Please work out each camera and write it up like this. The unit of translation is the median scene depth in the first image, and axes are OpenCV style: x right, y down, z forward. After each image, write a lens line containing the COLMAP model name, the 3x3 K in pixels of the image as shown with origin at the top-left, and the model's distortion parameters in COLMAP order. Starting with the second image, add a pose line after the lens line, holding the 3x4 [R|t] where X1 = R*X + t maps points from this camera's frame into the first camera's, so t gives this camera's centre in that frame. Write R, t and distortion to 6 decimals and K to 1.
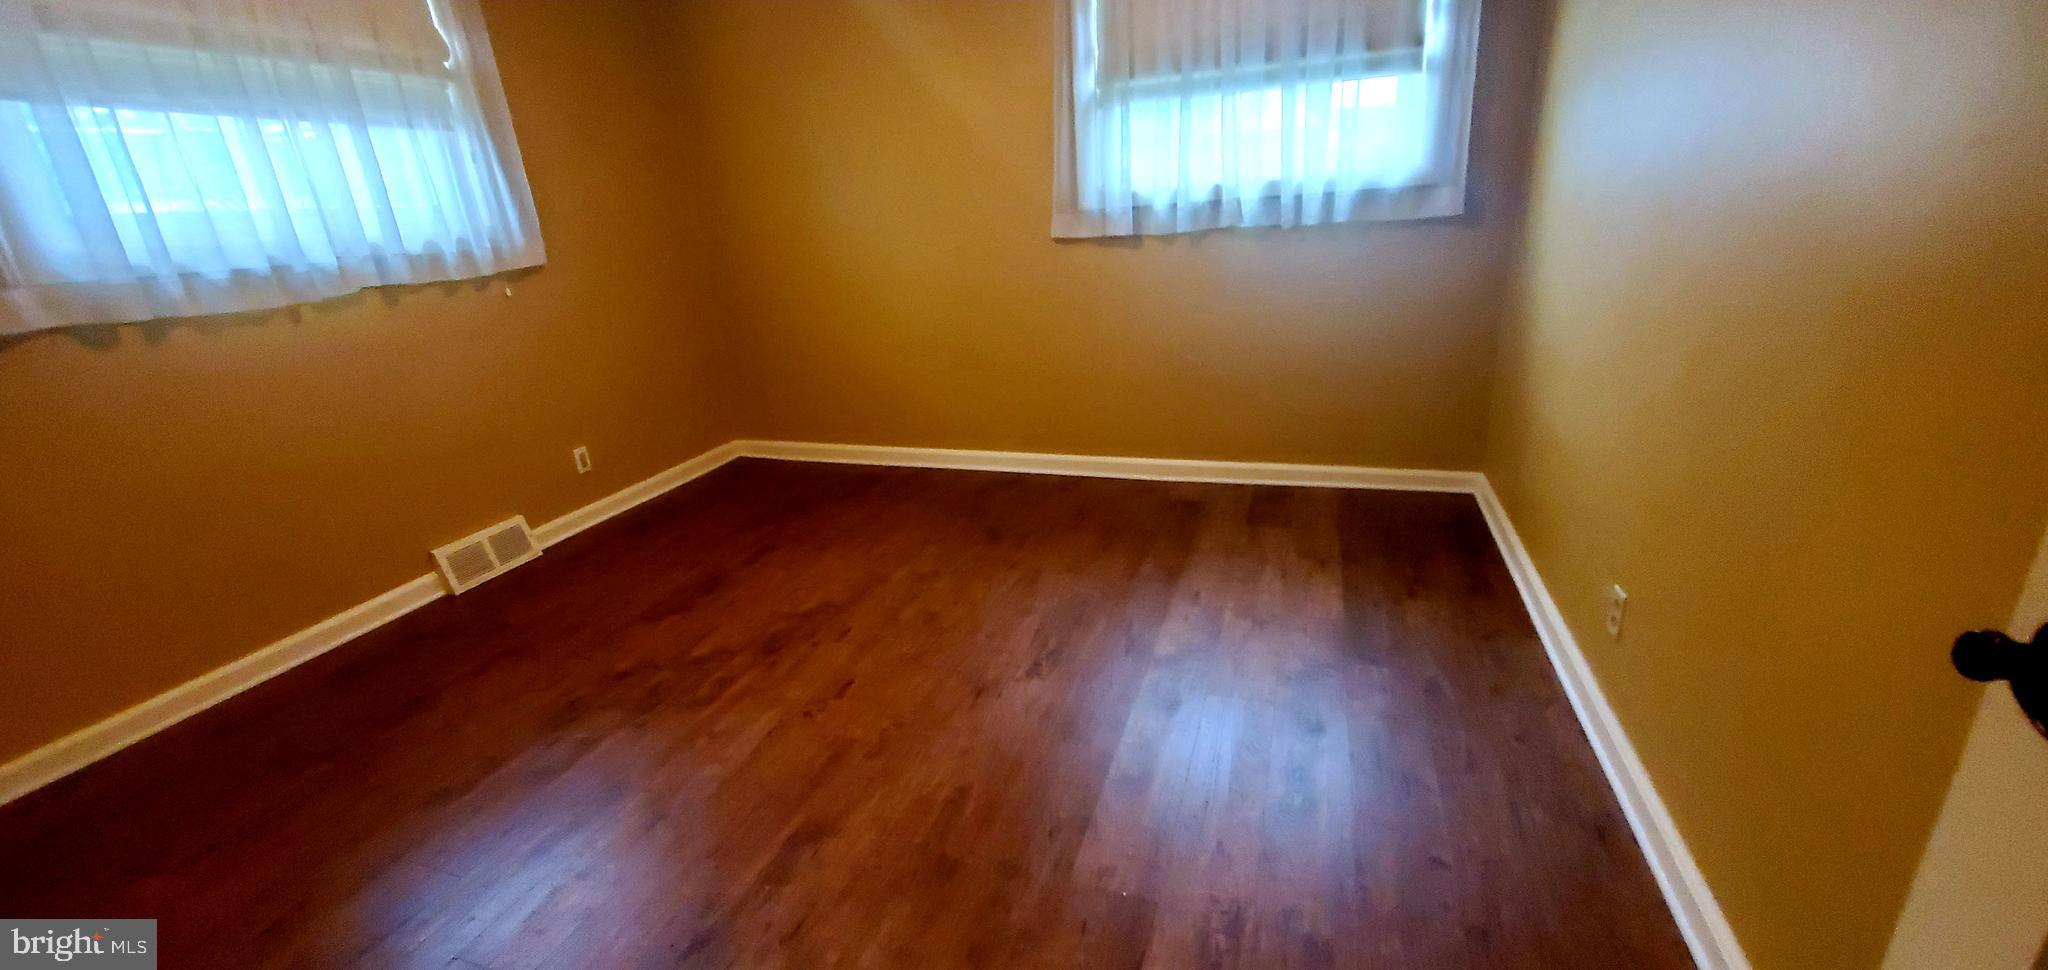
lens RADIAL K [[810.9, 0, 1010.5], [0, 810.9, 486.5], [0, 0, 1]] dist [0.011425, -0.000128]
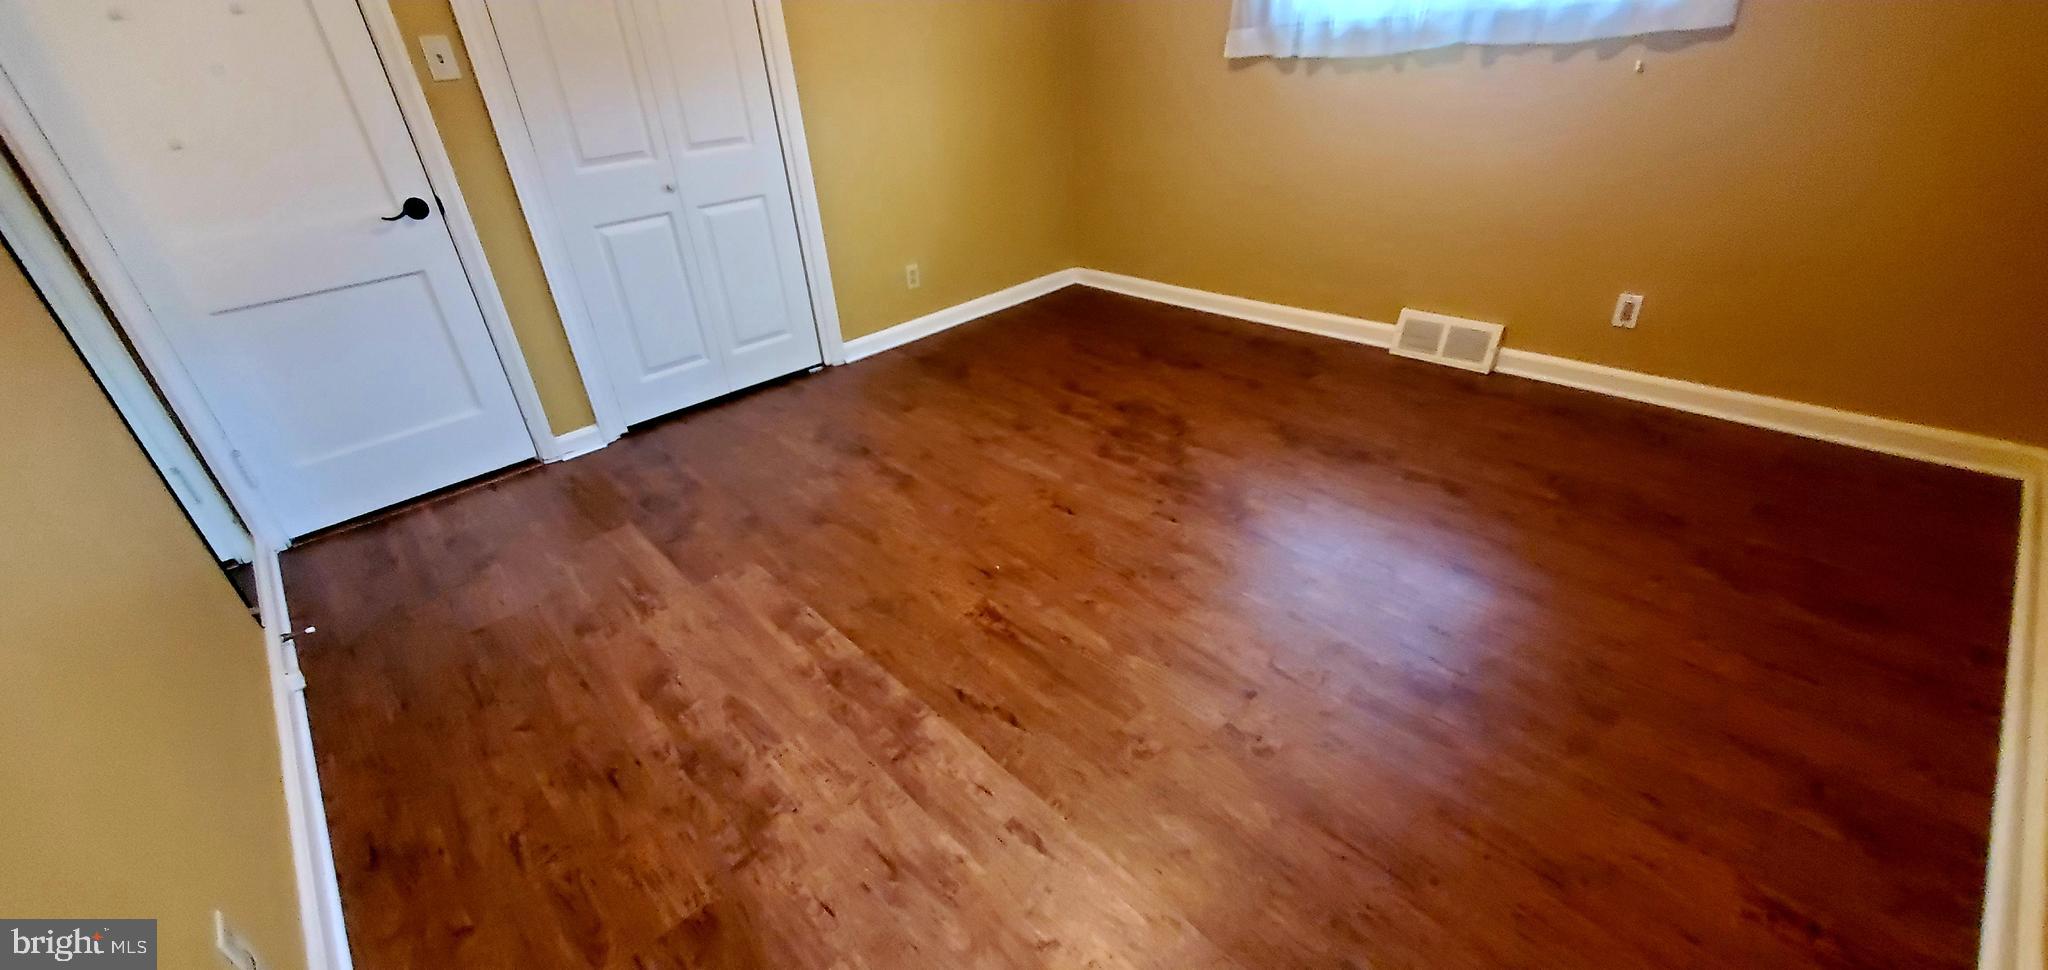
lens RADIAL K [[810.9, 0, 1010.5], [0, 810.9, 486.5], [0, 0, 1]] dist [0.011425, -0.000128]
pose [[-0.455045, 0.518525, -0.723924, 0.506368], [-0.200211, 0.732579, 0.650572, -0.393341], [0.867669, 0.440977, -0.229542, 0.995847]]
